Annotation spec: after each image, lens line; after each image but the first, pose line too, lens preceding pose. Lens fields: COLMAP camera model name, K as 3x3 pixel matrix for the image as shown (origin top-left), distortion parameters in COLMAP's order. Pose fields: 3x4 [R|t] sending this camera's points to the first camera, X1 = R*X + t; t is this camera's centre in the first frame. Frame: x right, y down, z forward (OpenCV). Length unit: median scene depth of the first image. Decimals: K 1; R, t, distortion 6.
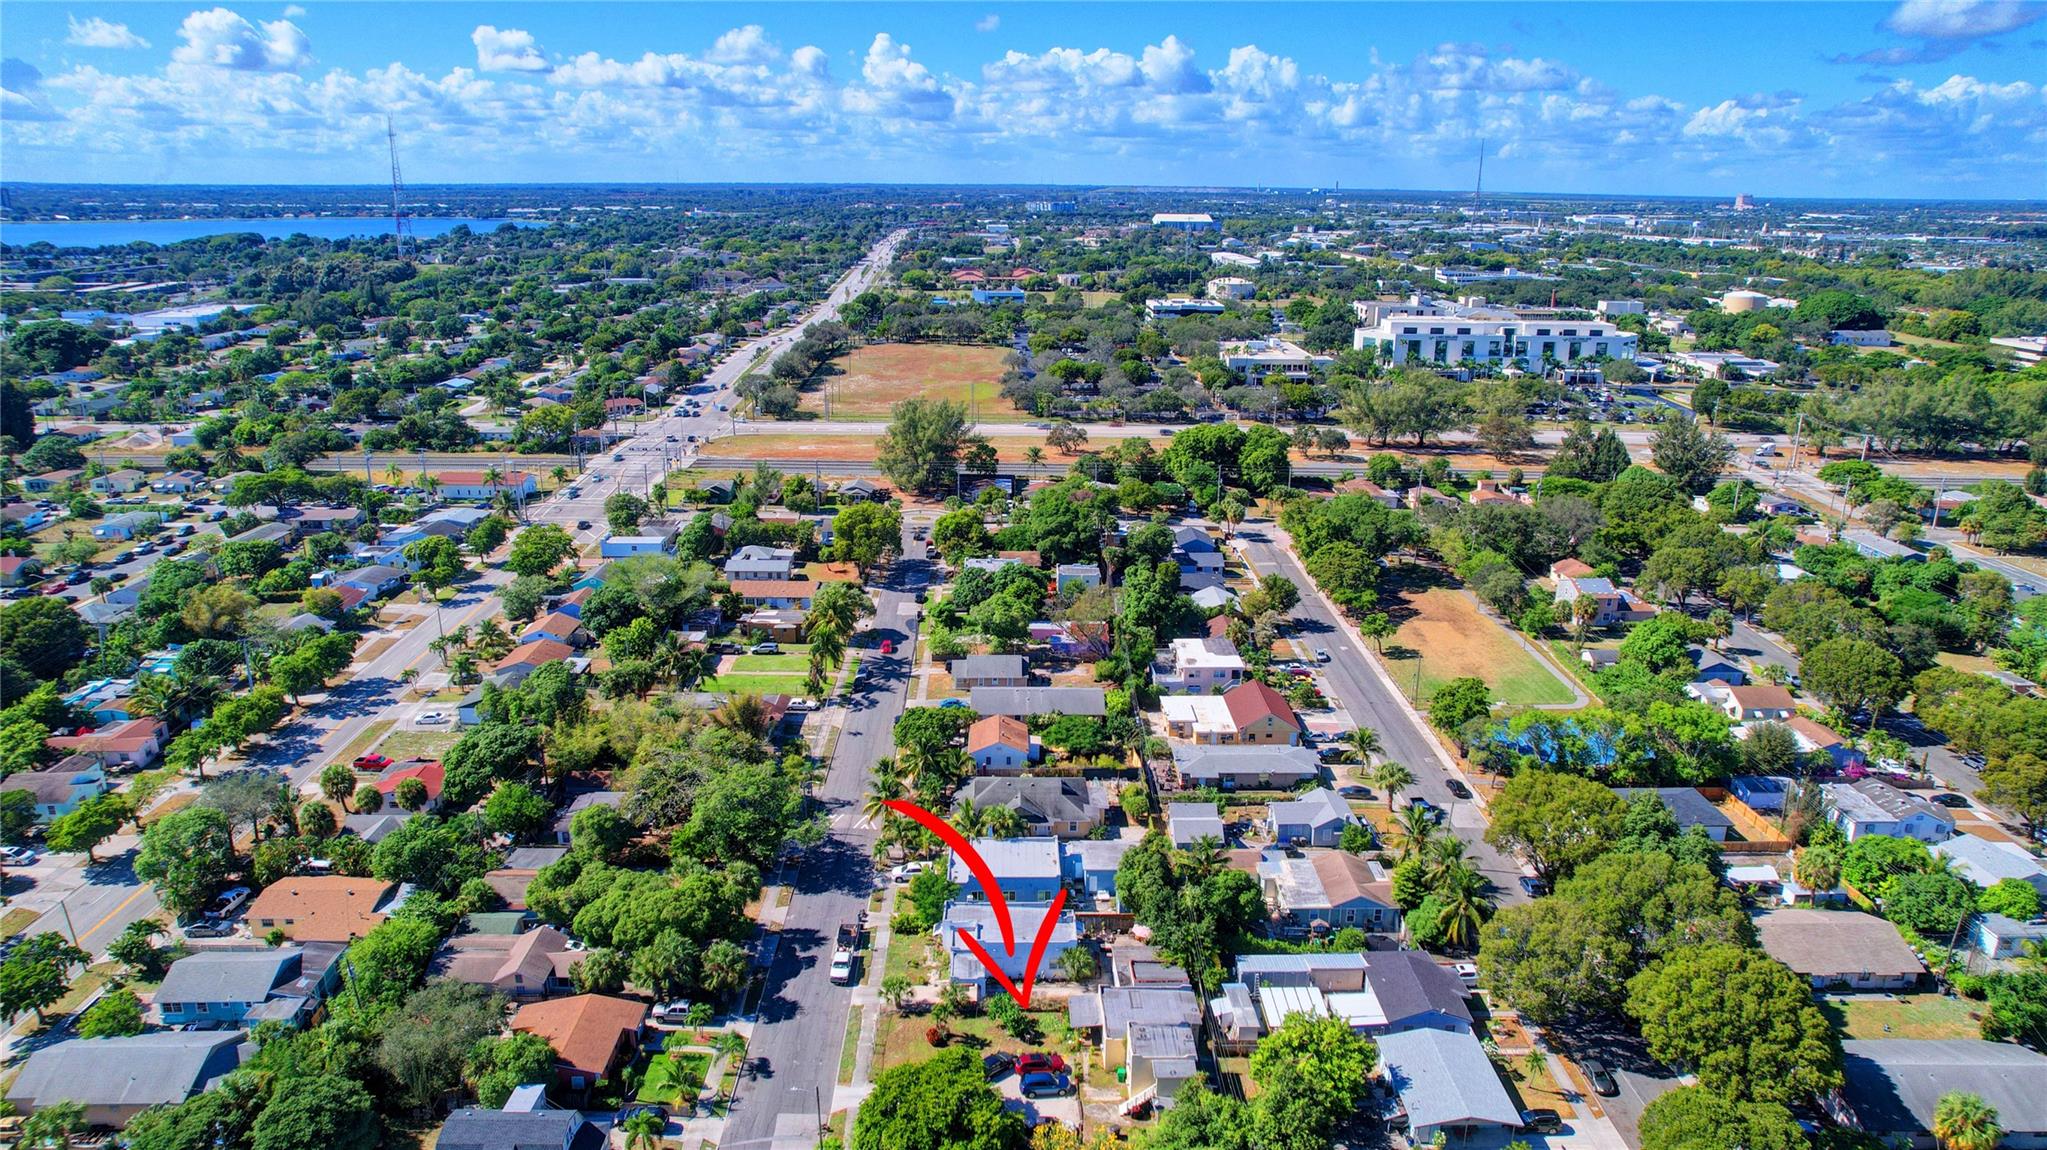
lens RADIAL K [[1324.1, 0, 1023.5], [0, 1324.1, 575.0], [0, 0, 1]] dist [-0.095342, 0.081226]
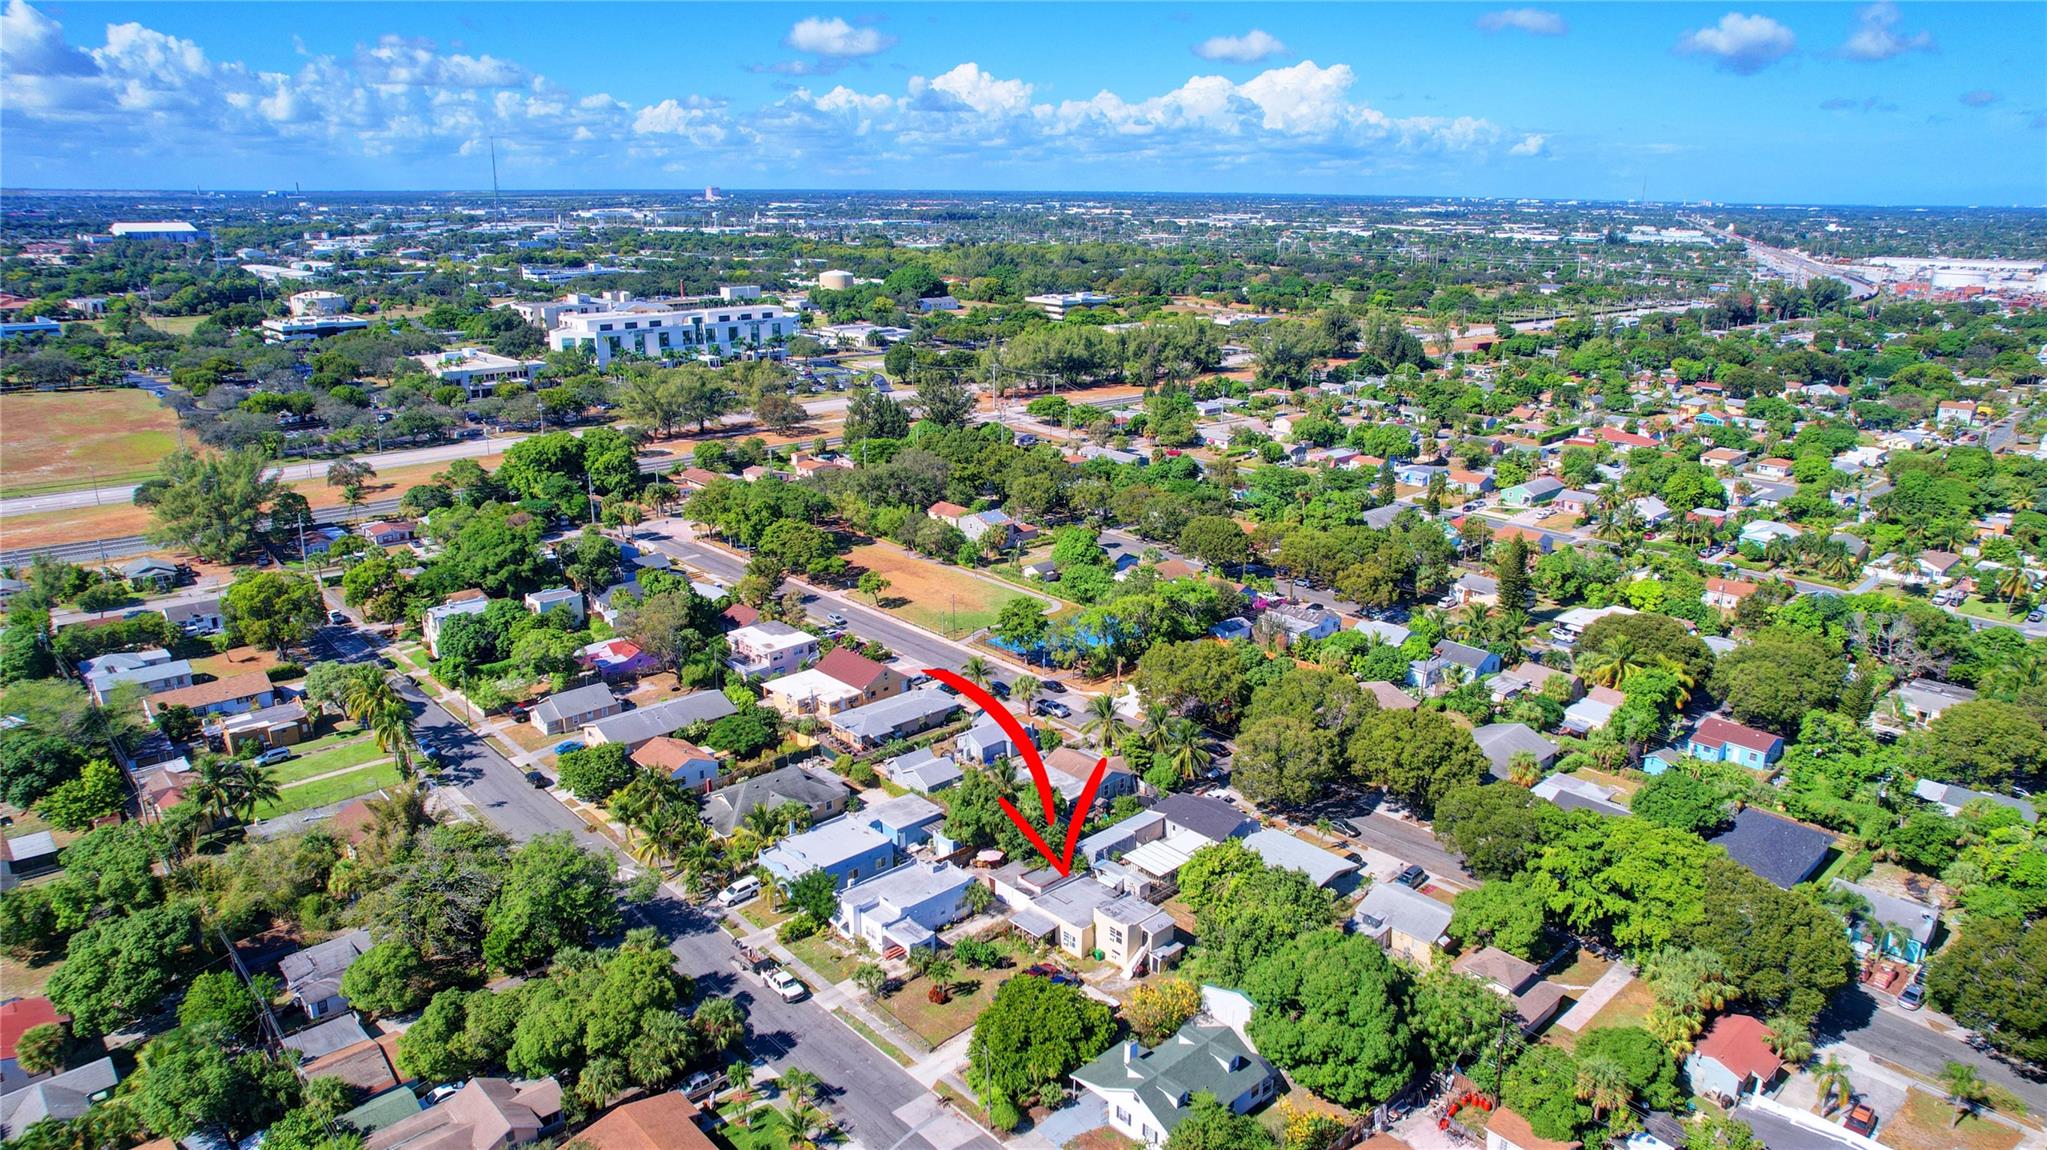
lens RADIAL K [[1324.1, 0, 1023.5], [0, 1324.1, 575.0], [0, 0, 1]] dist [-0.095342, 0.081226]
pose [[0.729647, -0.192921, 0.656047, -0.153341], [0.191119, 0.978679, 0.075236, -0.011319], [-0.656574, 0.070488, 0.750961, 0.031497]]
